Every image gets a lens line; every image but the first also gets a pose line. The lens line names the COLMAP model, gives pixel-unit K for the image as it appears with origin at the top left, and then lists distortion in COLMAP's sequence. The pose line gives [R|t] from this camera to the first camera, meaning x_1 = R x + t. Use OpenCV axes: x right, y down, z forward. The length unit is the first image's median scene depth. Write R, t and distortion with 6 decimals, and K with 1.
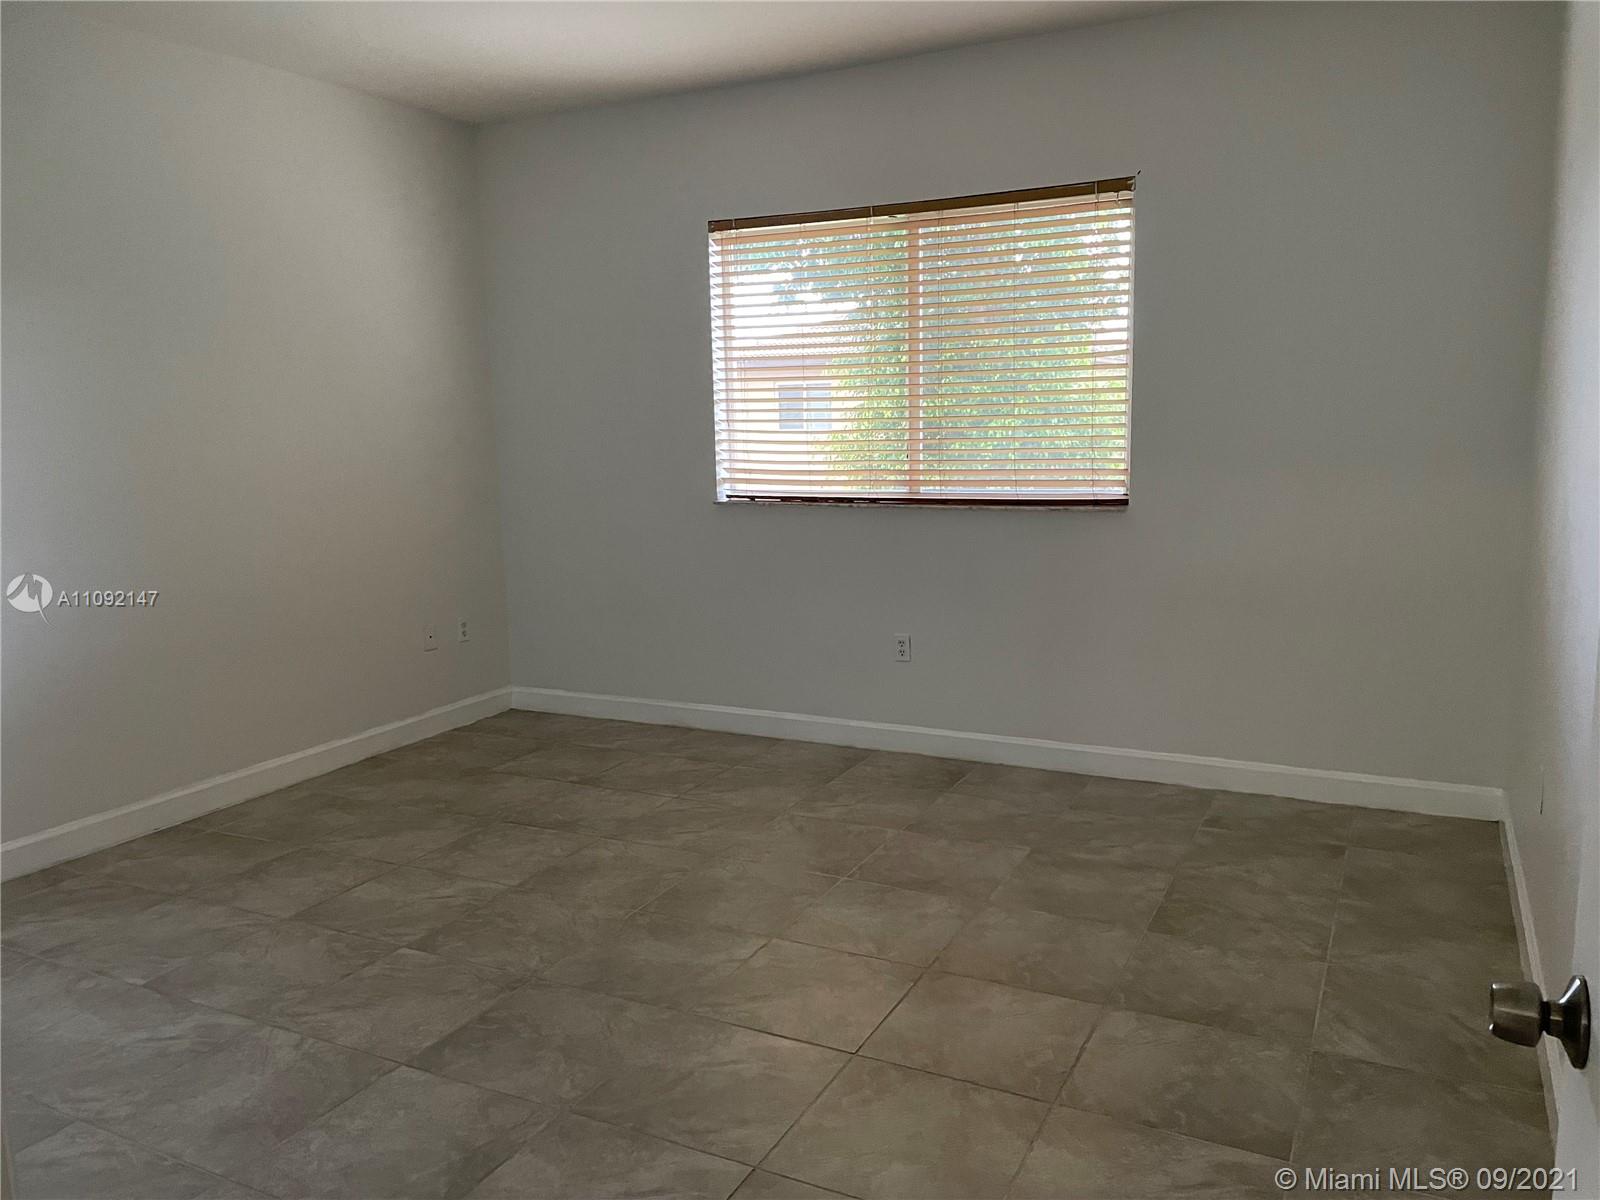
lens RADIAL K [[1212.8, 0, 800.0], [0, 1212.8, 600.0], [0, 0, 1]] dist [0.095076, -0.108664]
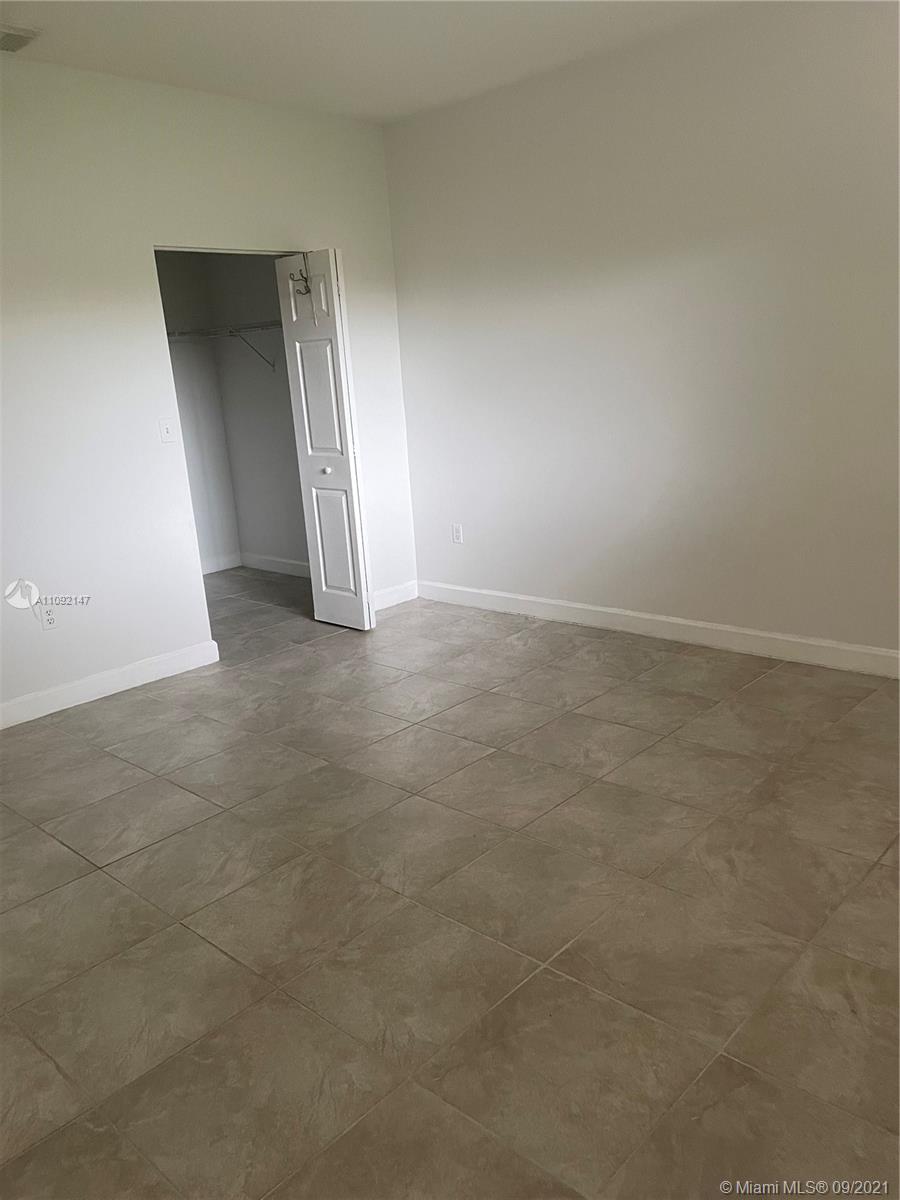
lens RADIAL K [[909.6, 0, 455.9], [0, 909.6, 583.7], [0, 0, 1]] dist [0.095076, -0.108664]
pose [[-0.274380, 0.258096, -0.926338, 0.506899], [-0.072899, 0.954954, 0.287662, -0.161012], [0.958854, 0.146458, -0.243205, 0.998846]]
